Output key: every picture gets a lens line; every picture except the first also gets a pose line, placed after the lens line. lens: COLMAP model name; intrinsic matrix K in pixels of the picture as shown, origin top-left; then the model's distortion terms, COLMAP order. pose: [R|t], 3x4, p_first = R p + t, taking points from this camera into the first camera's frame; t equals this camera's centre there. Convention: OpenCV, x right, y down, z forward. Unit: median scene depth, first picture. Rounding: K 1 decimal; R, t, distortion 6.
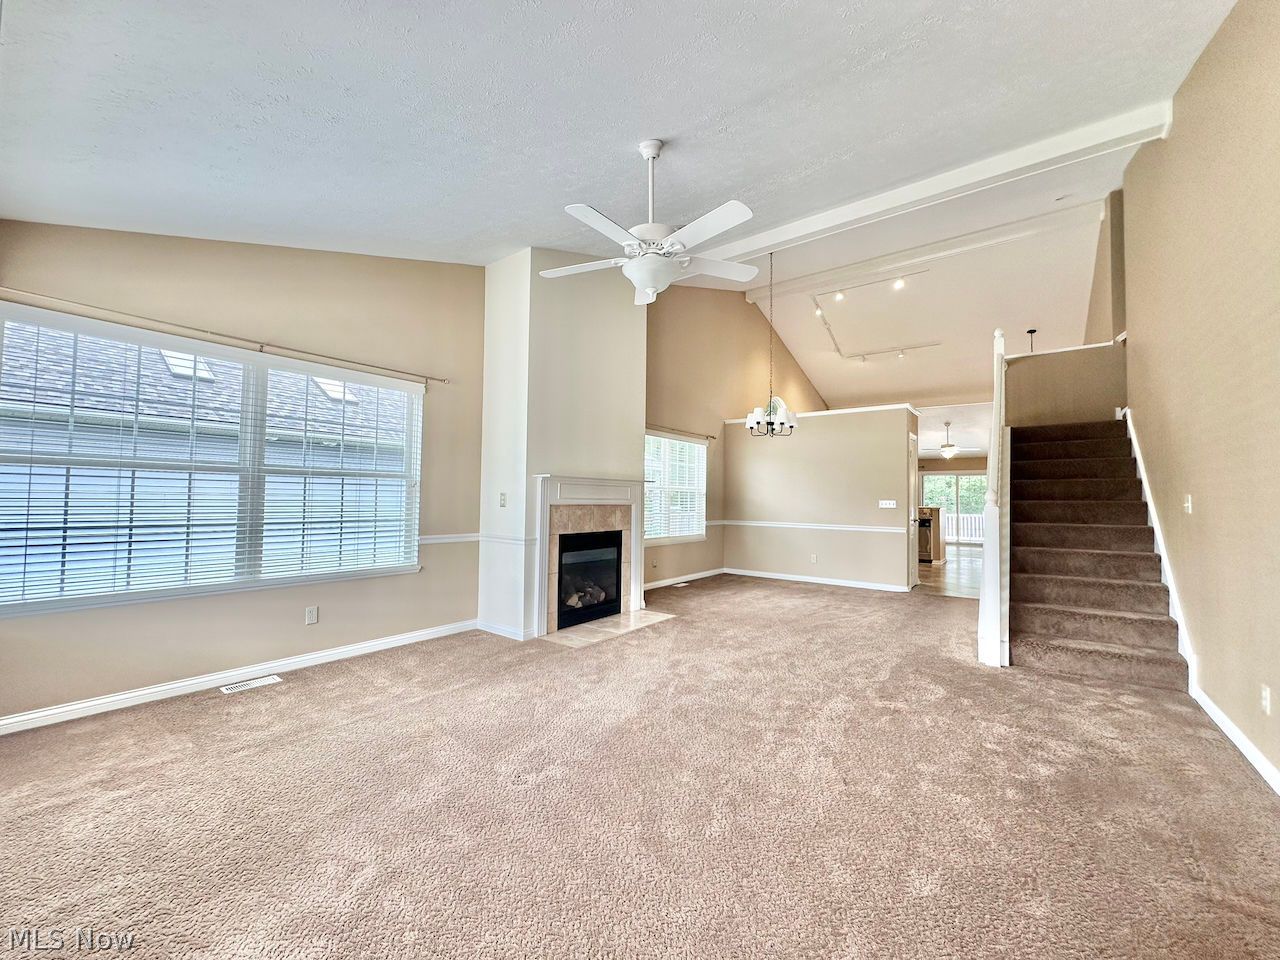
lens RADIAL K [[513.4, 0, 639.2], [0, 513.4, 486.5], [0, 0, 1]] dist [-0.000433, 0.000012]
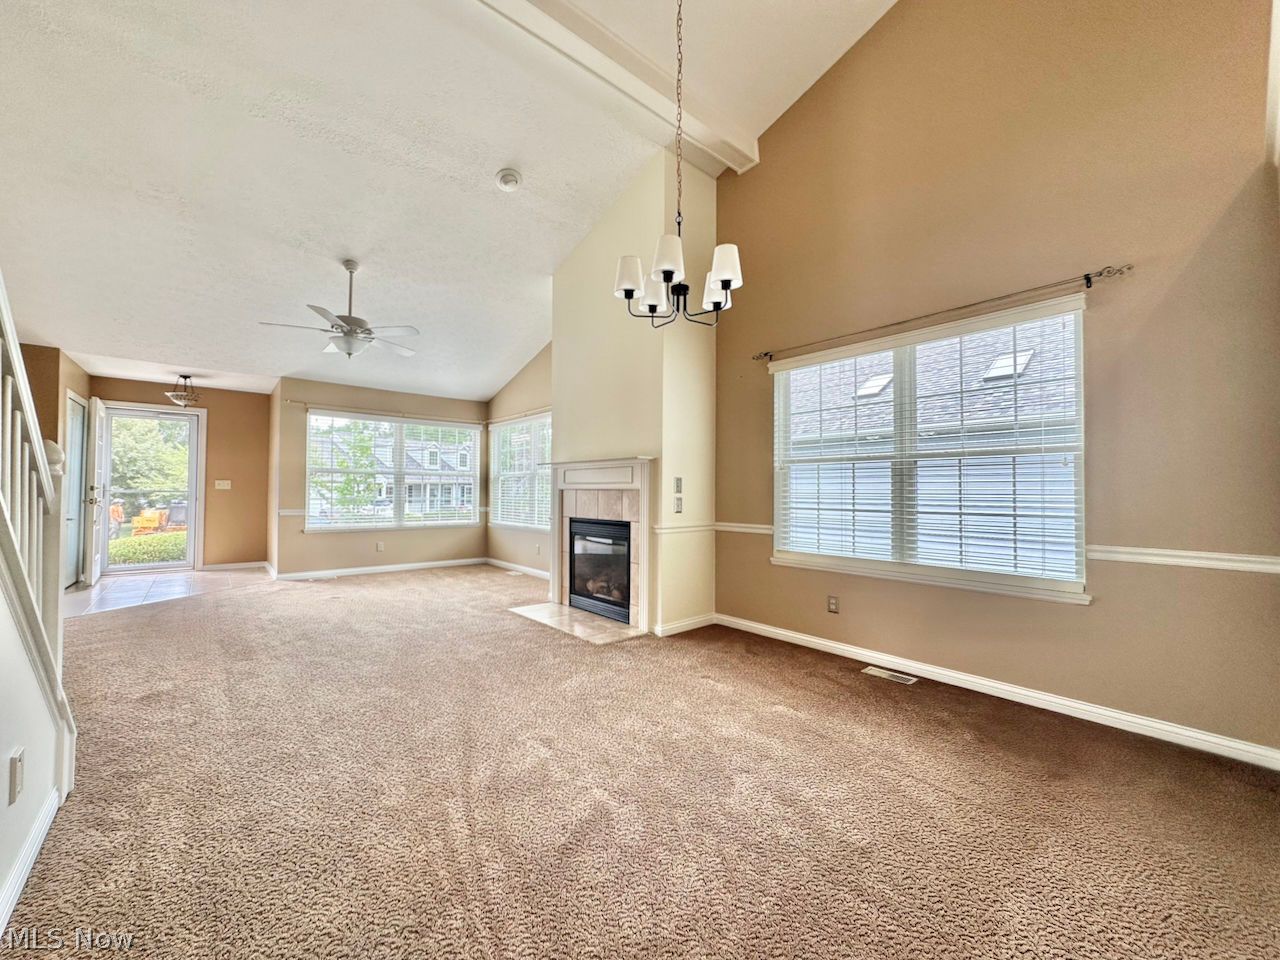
lens RADIAL K [[513.4, 0, 634.3], [0, 513.4, 479.8], [0, 0, 1]] dist [-0.000433, 0.000012]
pose [[-0.232497, -0.033083, -0.972034, 0.854144], [0.017955, 0.999105, -0.038299, 0.058320], [0.972431, -0.026358, -0.231695, 1.364016]]
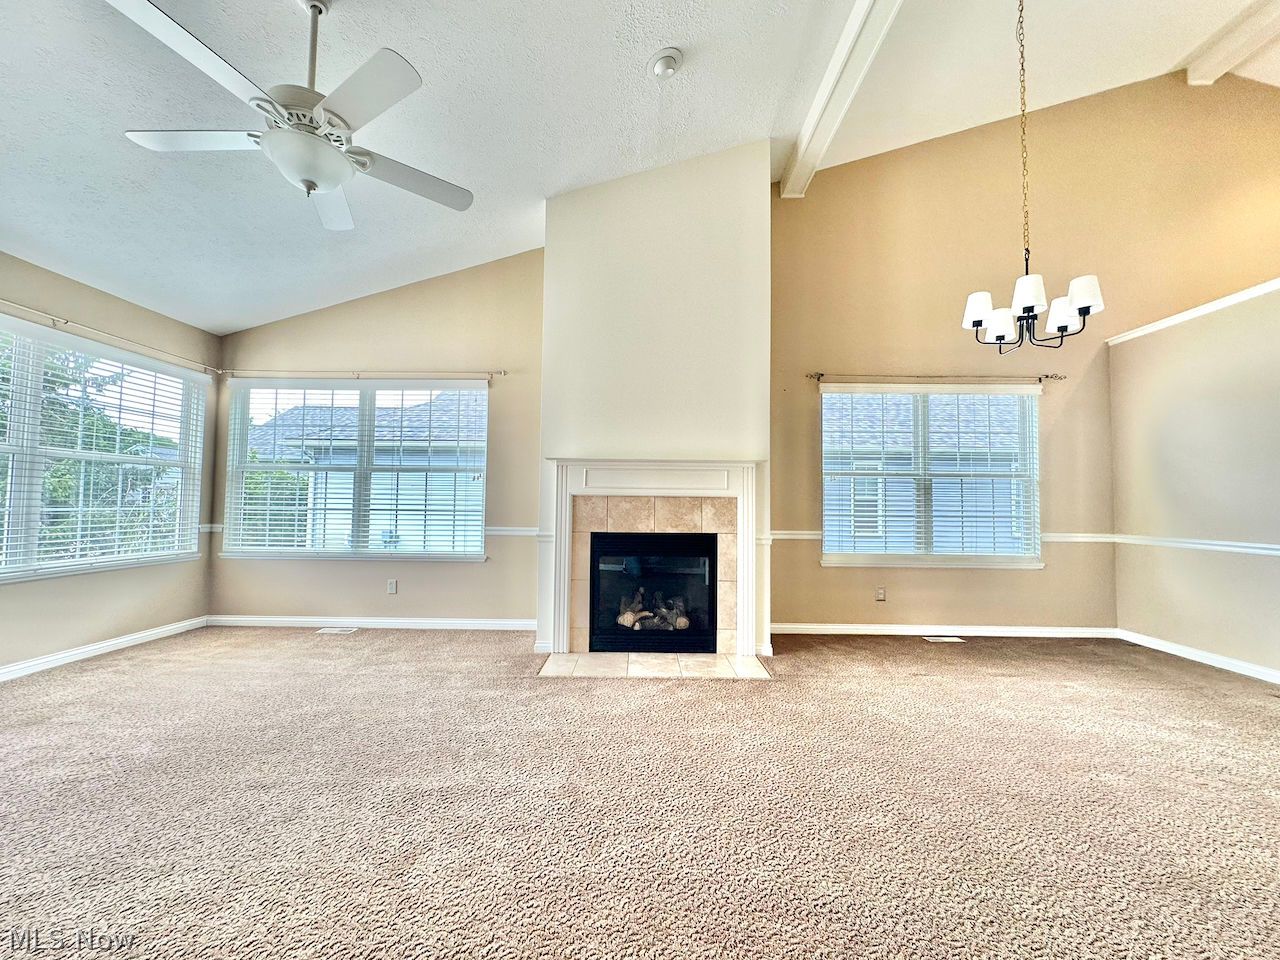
lens RADIAL K [[513.4, 0, 641.8], [0, 513.4, 480.0], [0, 0, 1]] dist [-0.000433, 0.000012]
pose [[0.588486, -0.036732, -0.807673, 0.541248], [0.015484, 0.999296, -0.034164, 0.039241], [0.808359, 0.007599, 0.588640, 0.577737]]
